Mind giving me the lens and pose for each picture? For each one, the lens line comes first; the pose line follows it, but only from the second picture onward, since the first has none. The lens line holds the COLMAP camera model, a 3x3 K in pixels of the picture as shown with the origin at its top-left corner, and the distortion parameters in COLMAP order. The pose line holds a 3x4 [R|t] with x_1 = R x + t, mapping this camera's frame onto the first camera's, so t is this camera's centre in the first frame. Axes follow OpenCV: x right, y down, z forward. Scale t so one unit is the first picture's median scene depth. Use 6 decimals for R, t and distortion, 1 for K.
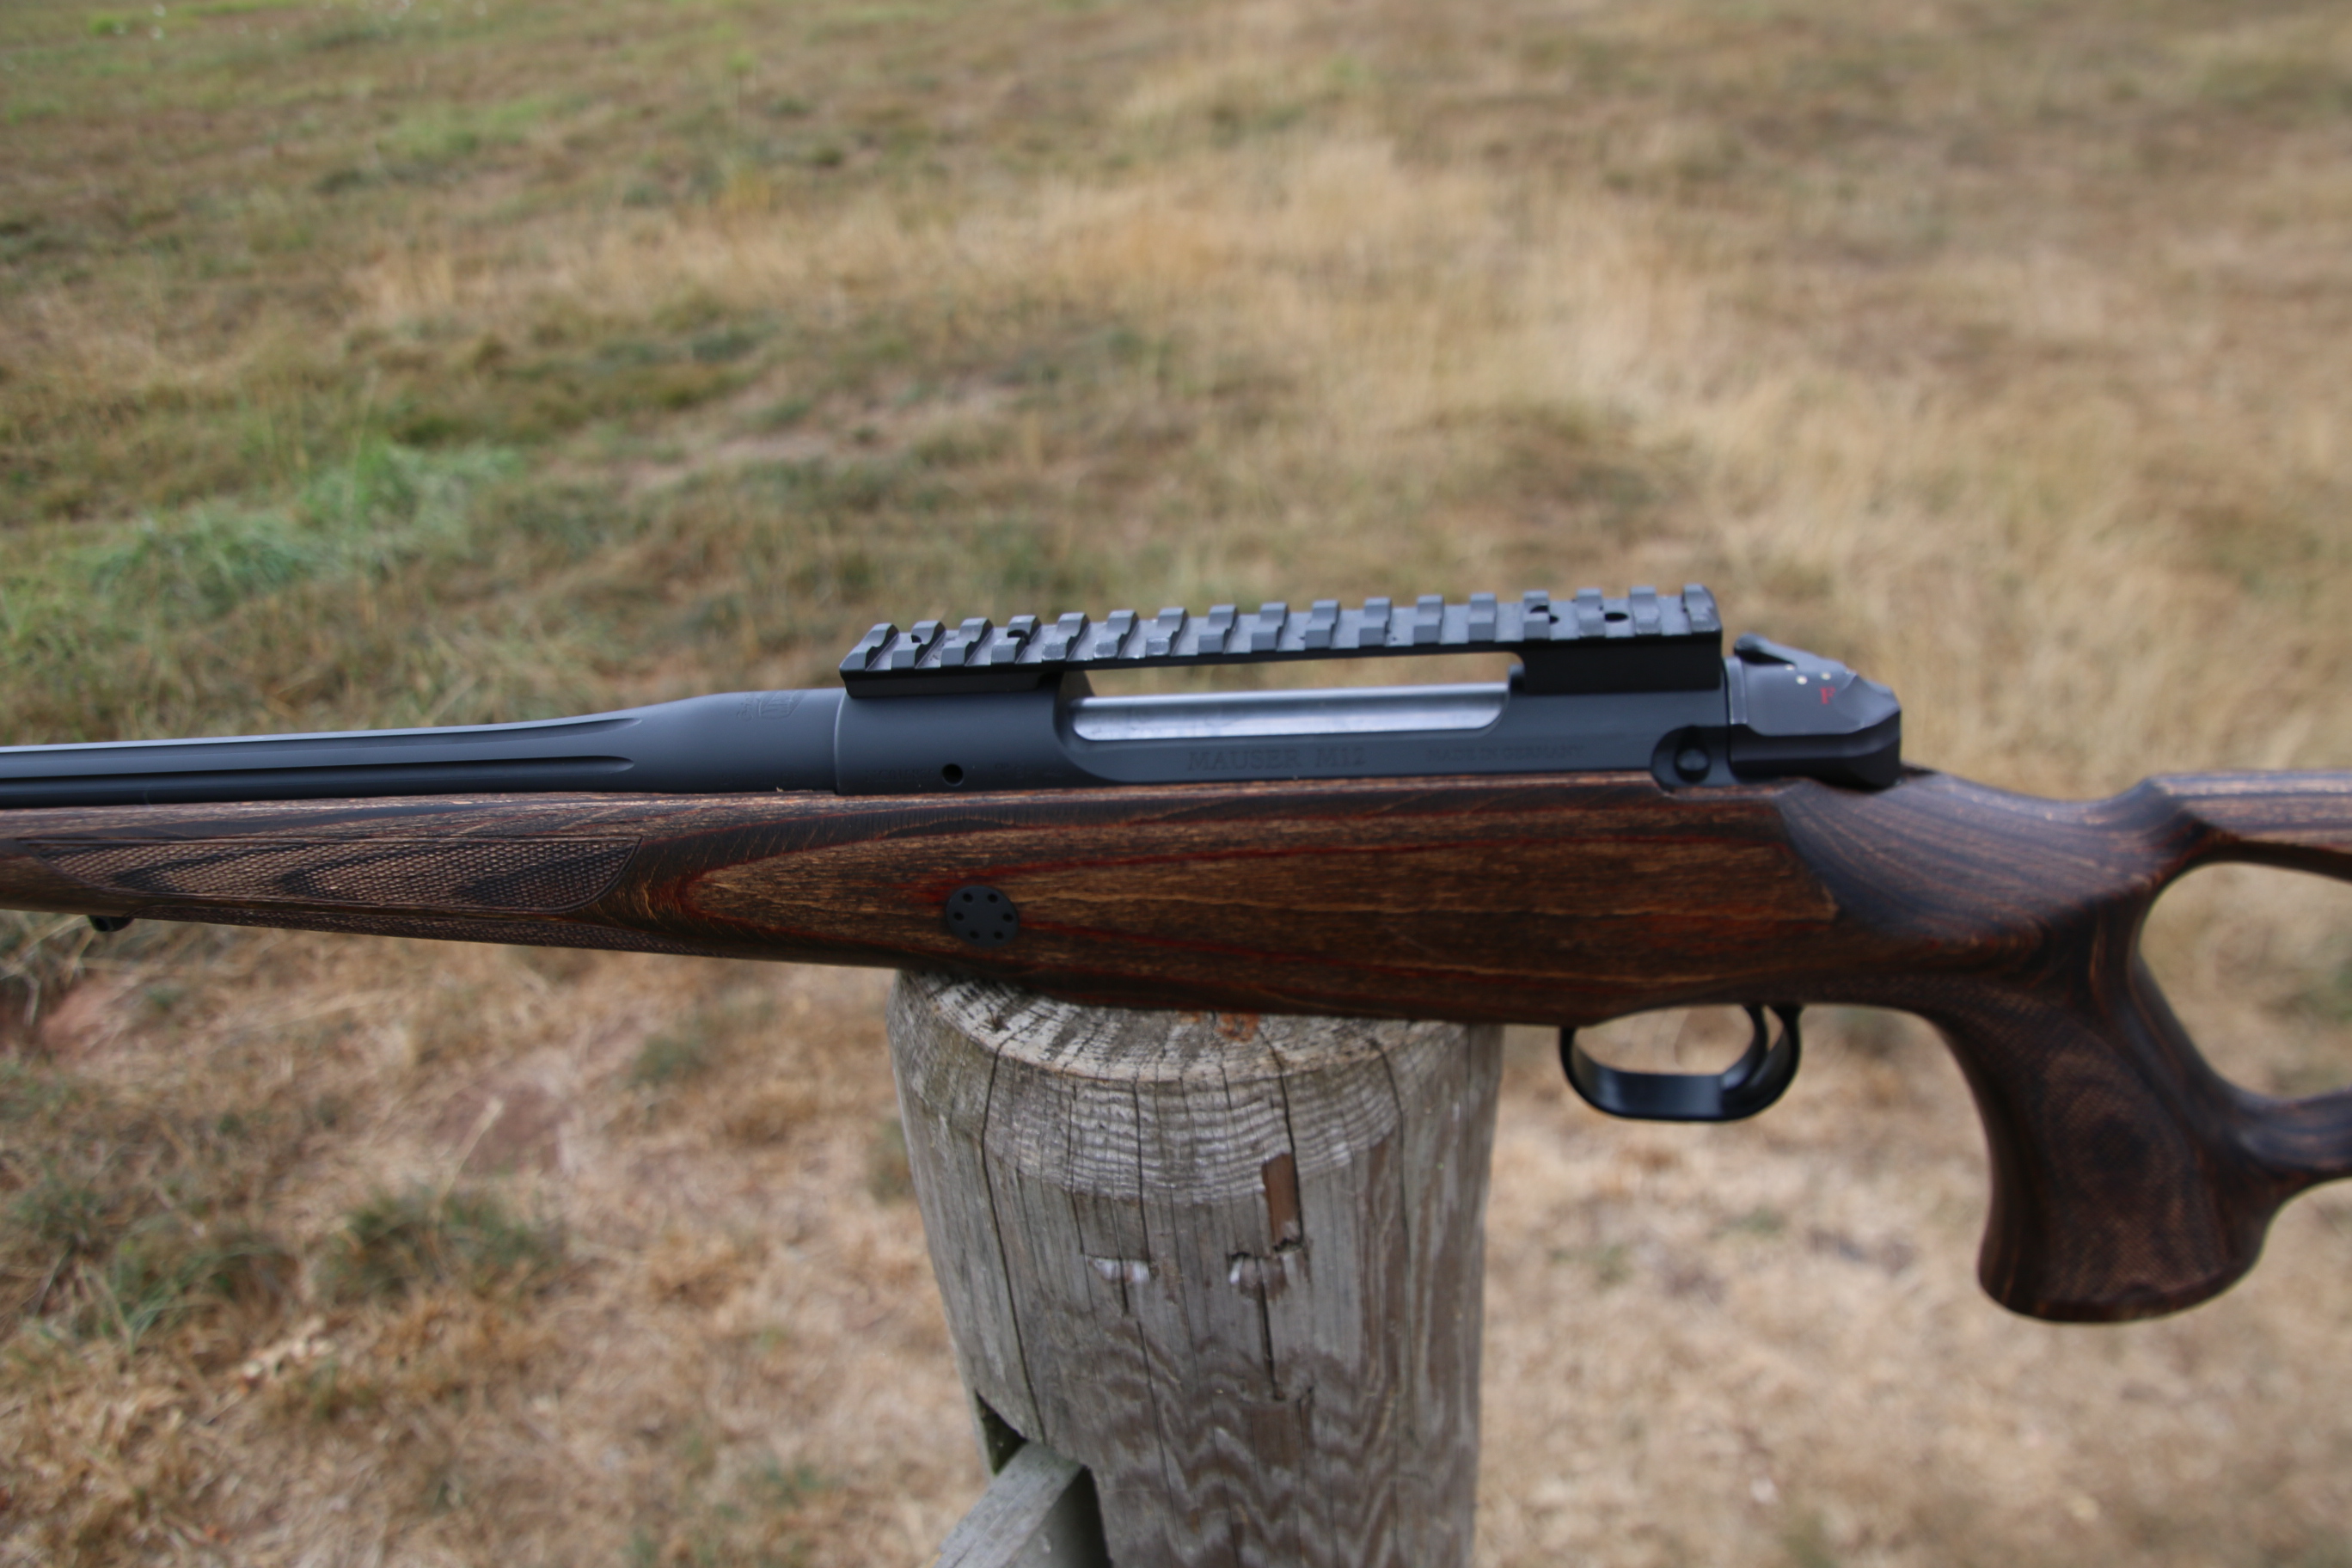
lens RADIAL K [[1827.5, 0, 1289.5], [0, 1827.5, 826.8], [0, 0, 1]] dist [-0.124801, 0.094019]
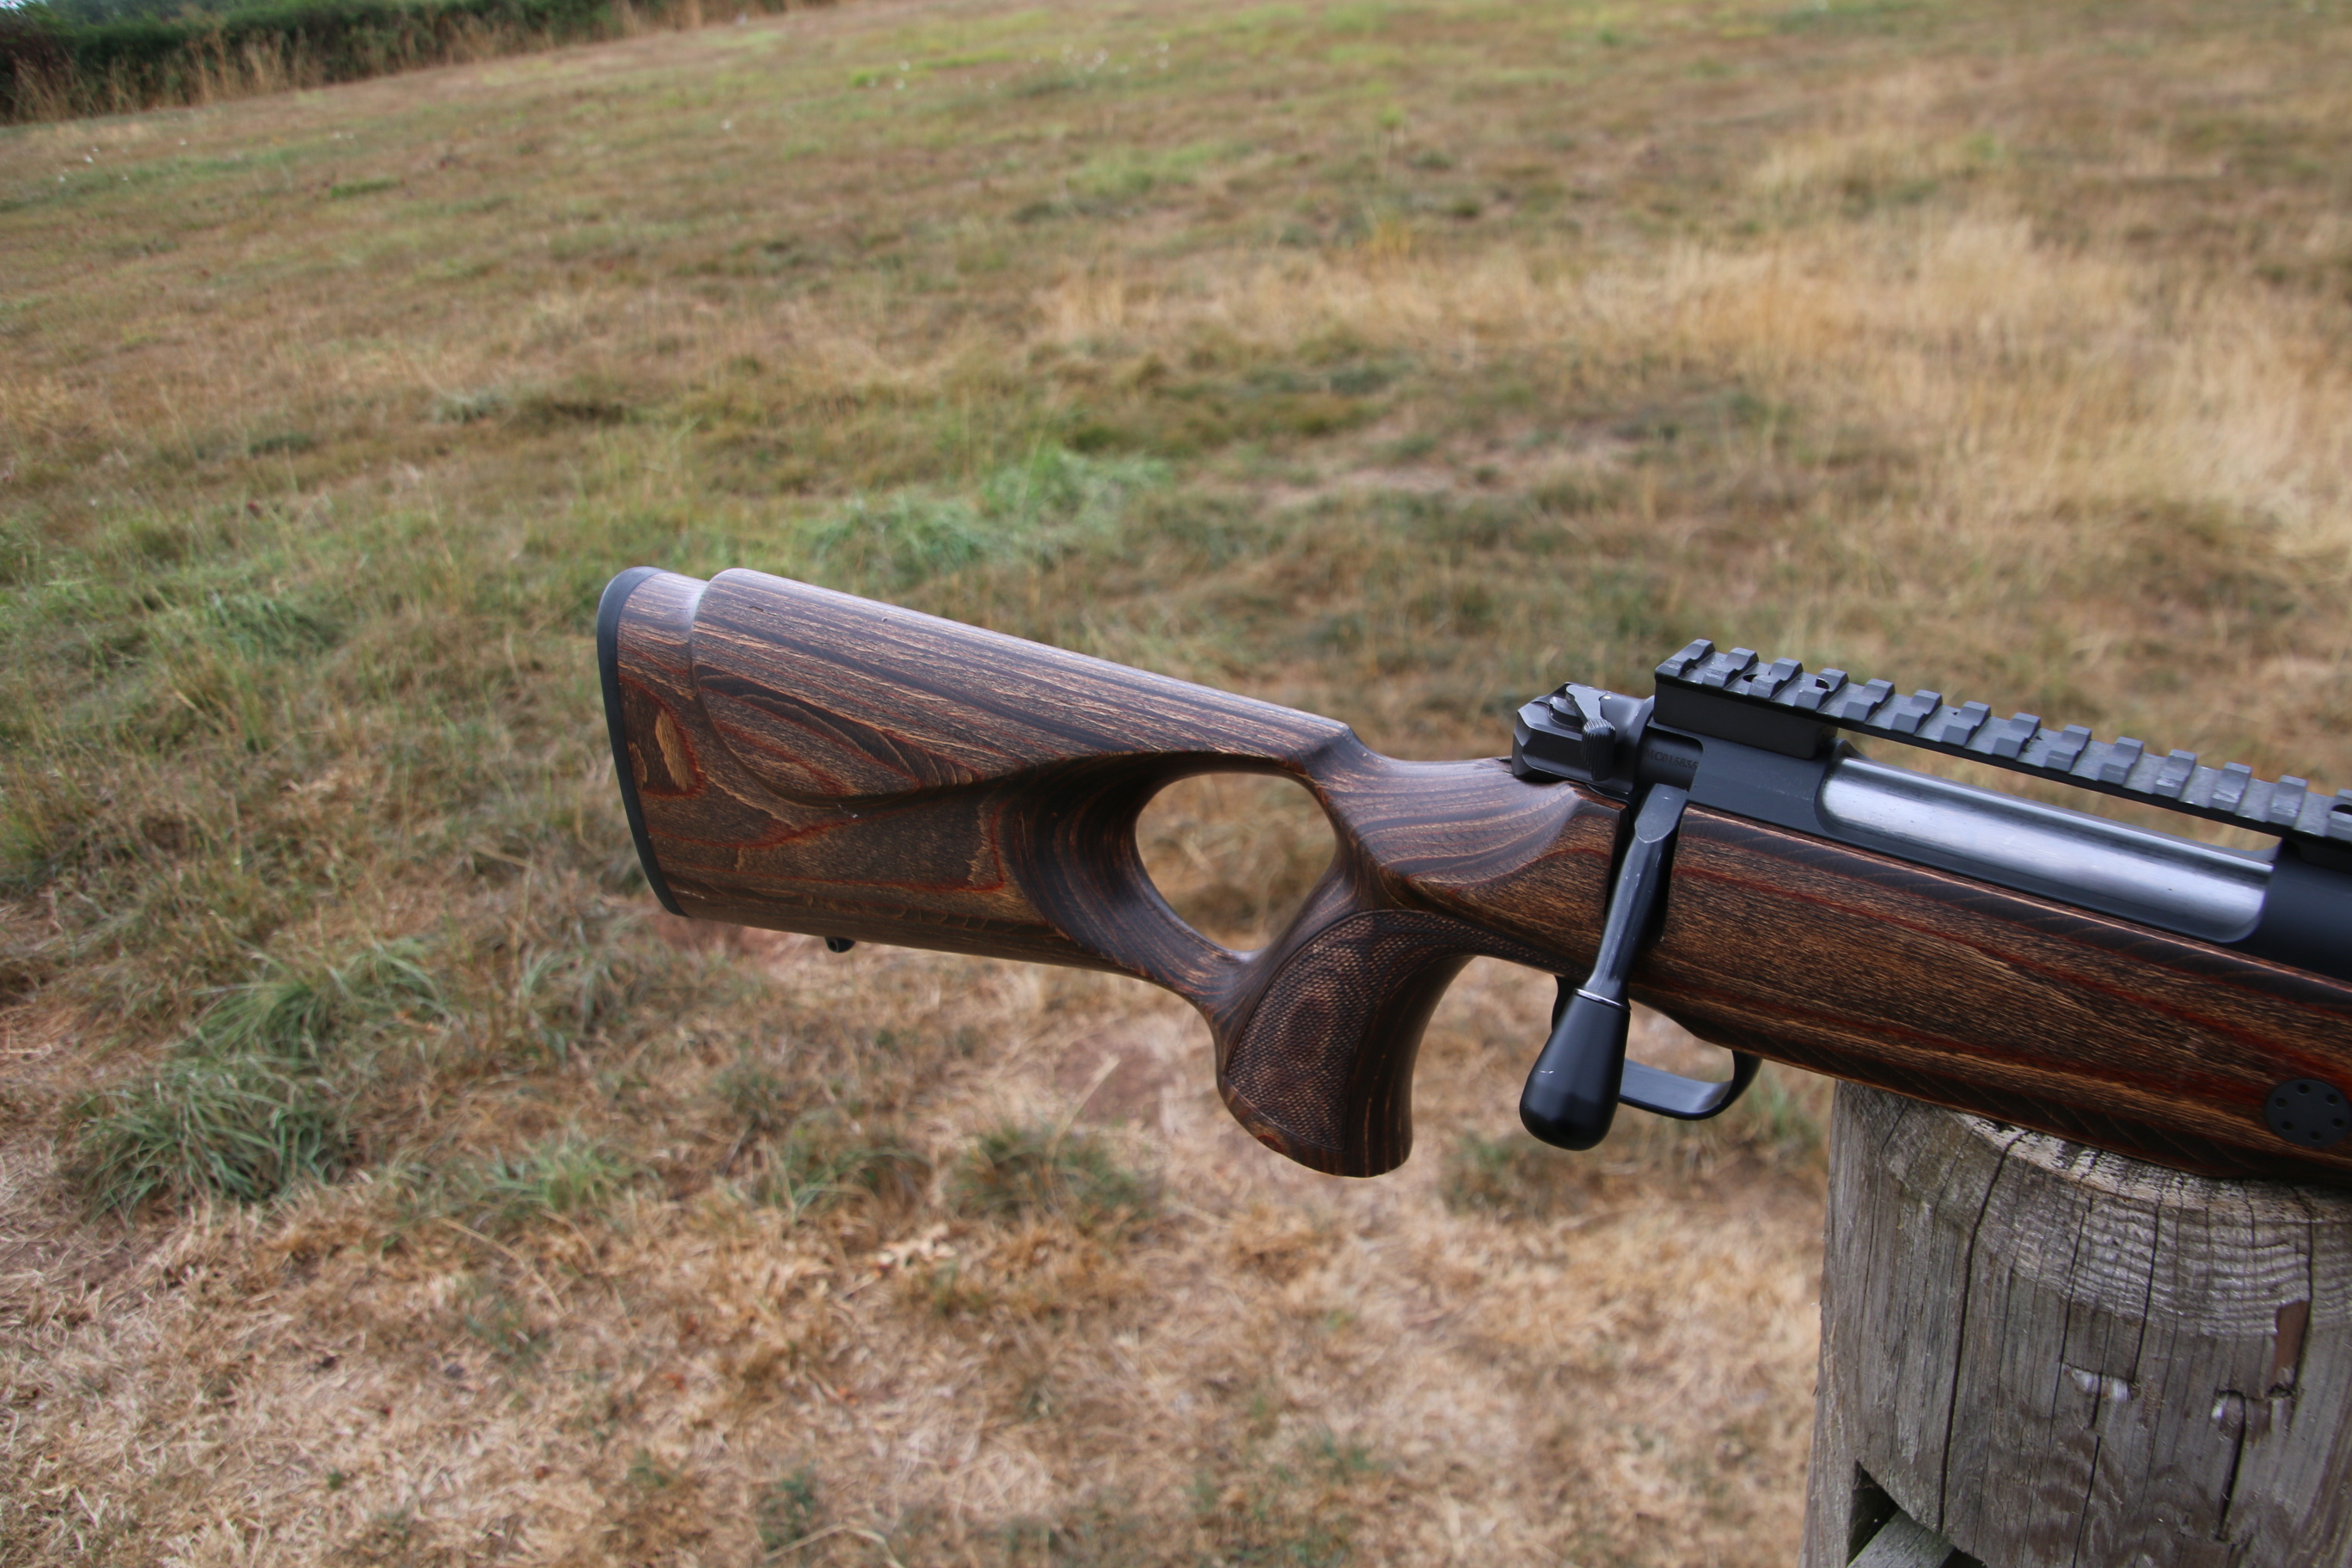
lens RADIAL K [[1770.6, 0, 1292.2], [0, 1770.6, 830.7], [0, 0, 1]] dist [-0.133315, 0.076759]
pose [[0.950519, 0.124949, -0.284432, -0.286432], [-0.129420, 0.991585, 0.003098, -0.005664], [0.282426, 0.033866, 0.958691, -0.046479]]
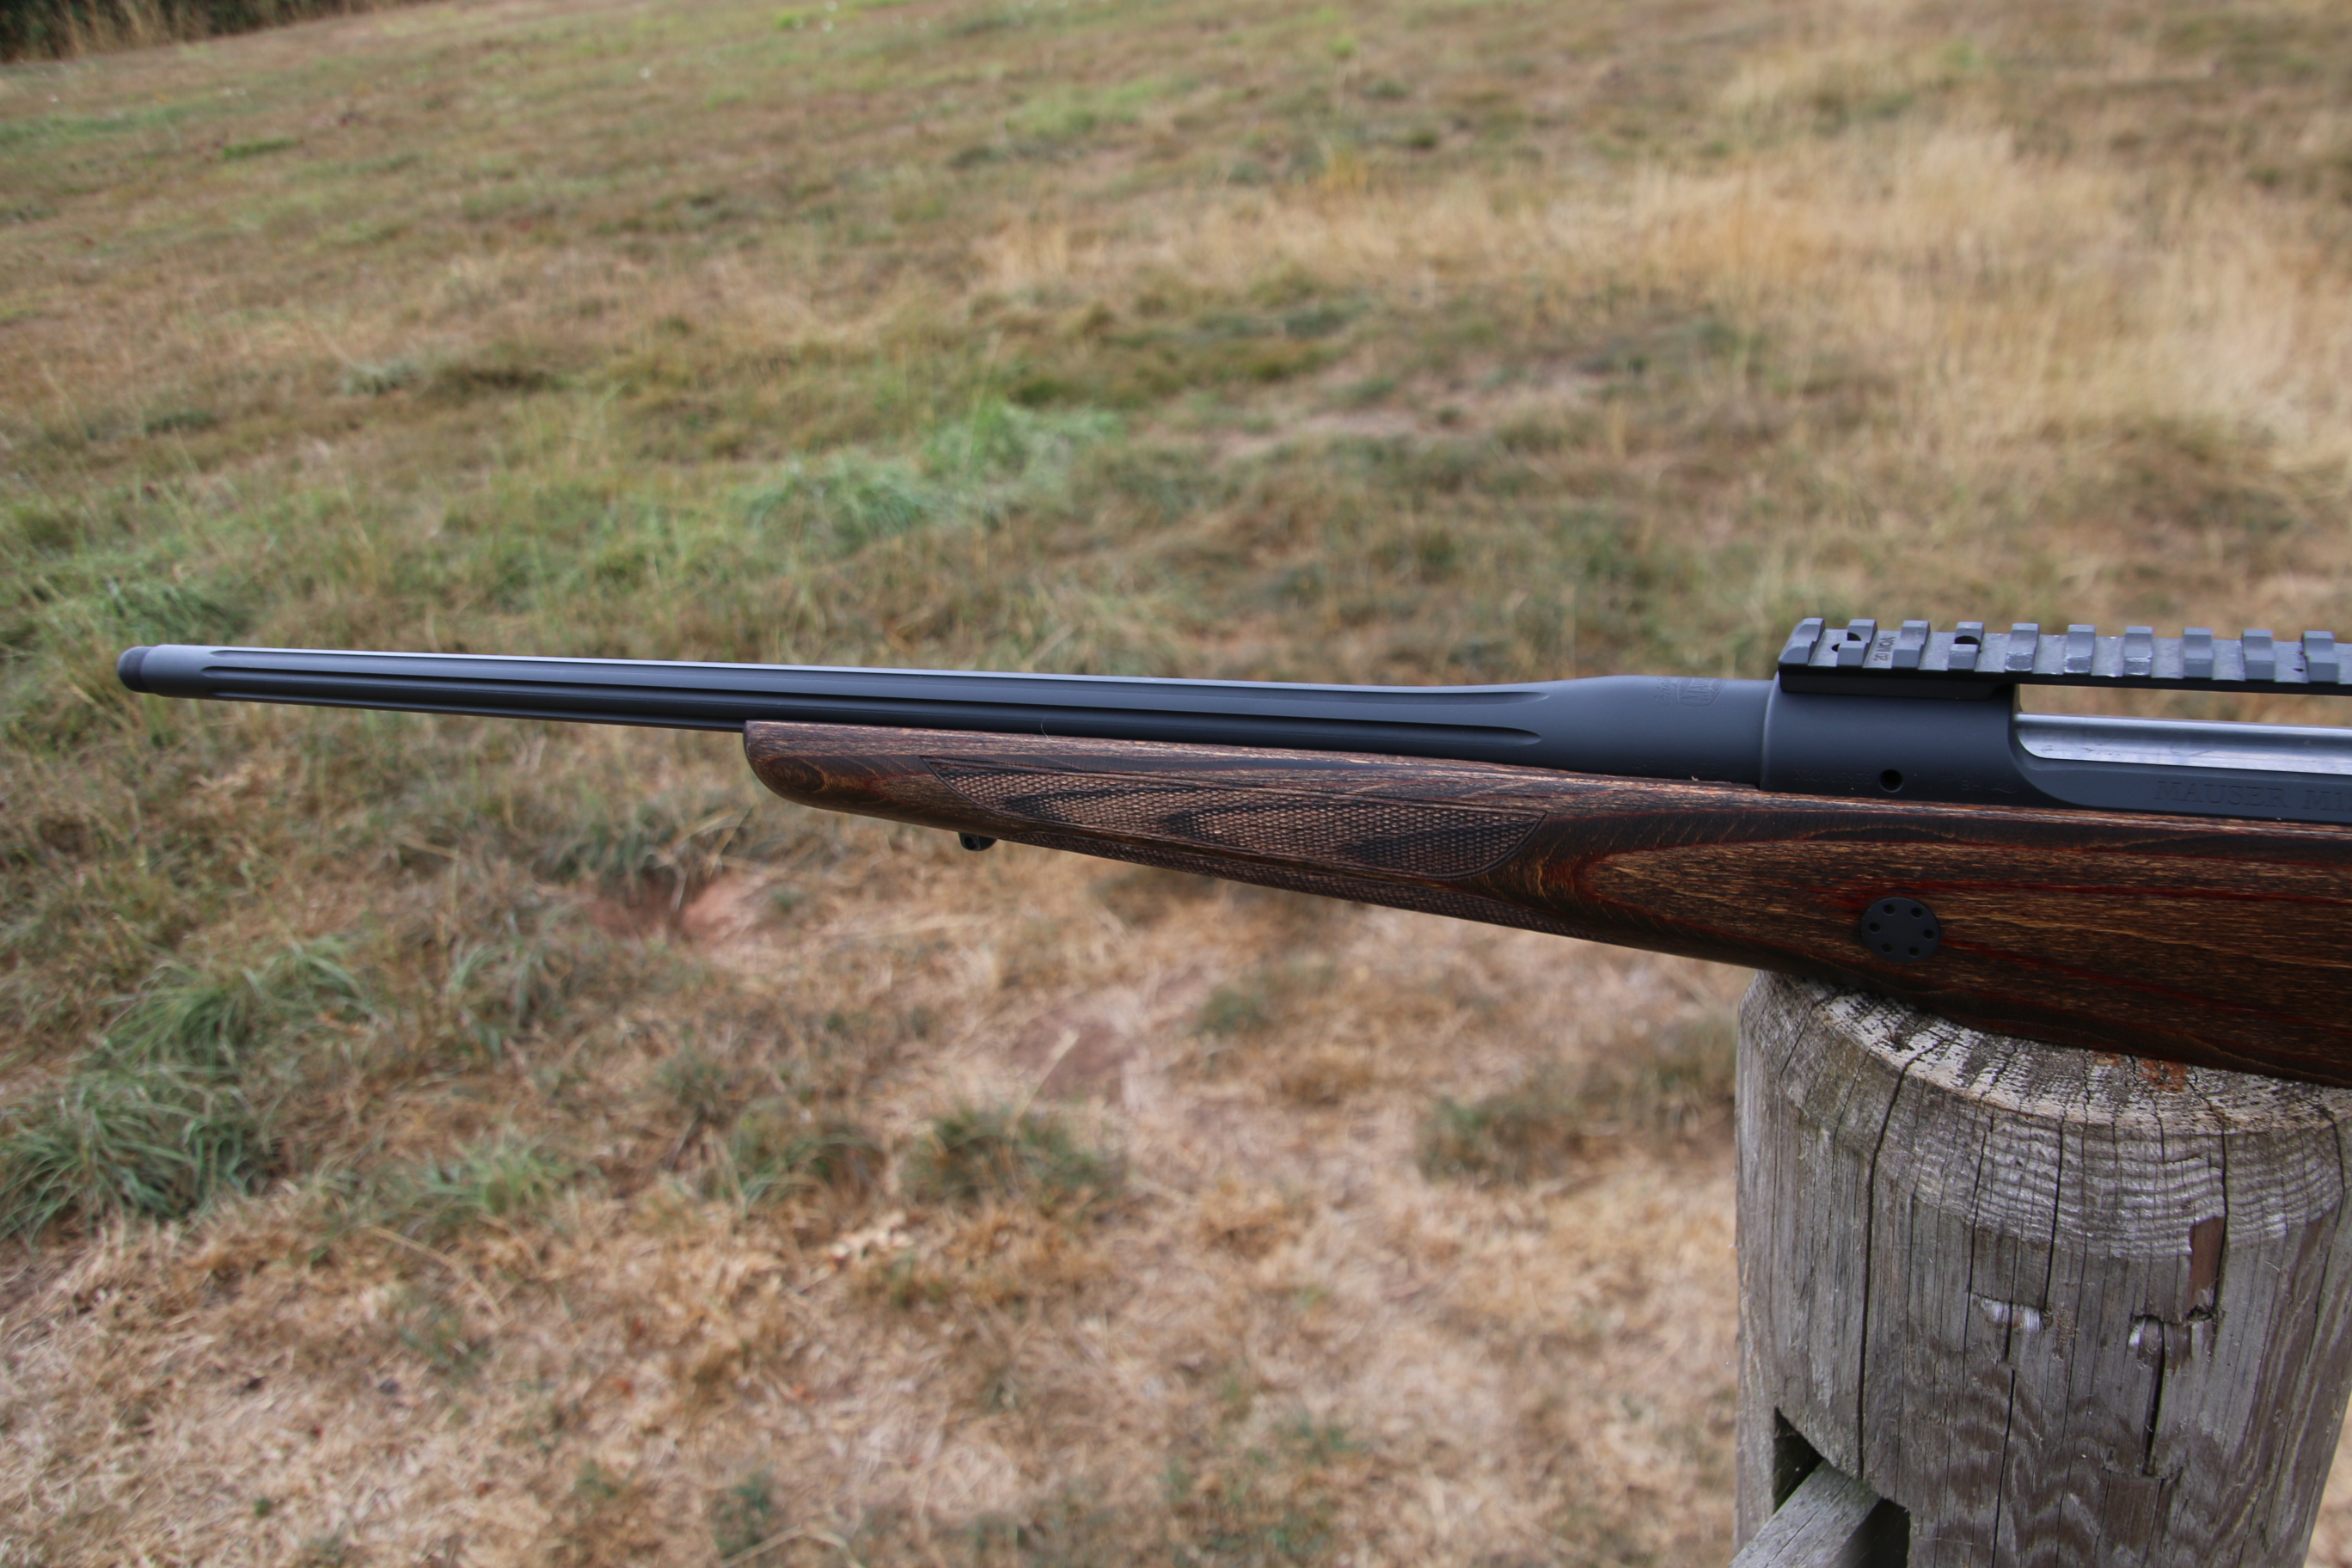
lens RADIAL K [[1837.8, 0, 1298.0], [0, 1837.8, 820.6], [0, 0, 1]] dist [-0.121607, 0.086448]
pose [[0.958303, 0.095504, -0.269323, -0.221199], [-0.094999, 0.995365, 0.014939, 0.007774], [0.269502, 0.011269, 0.962934, -0.010675]]
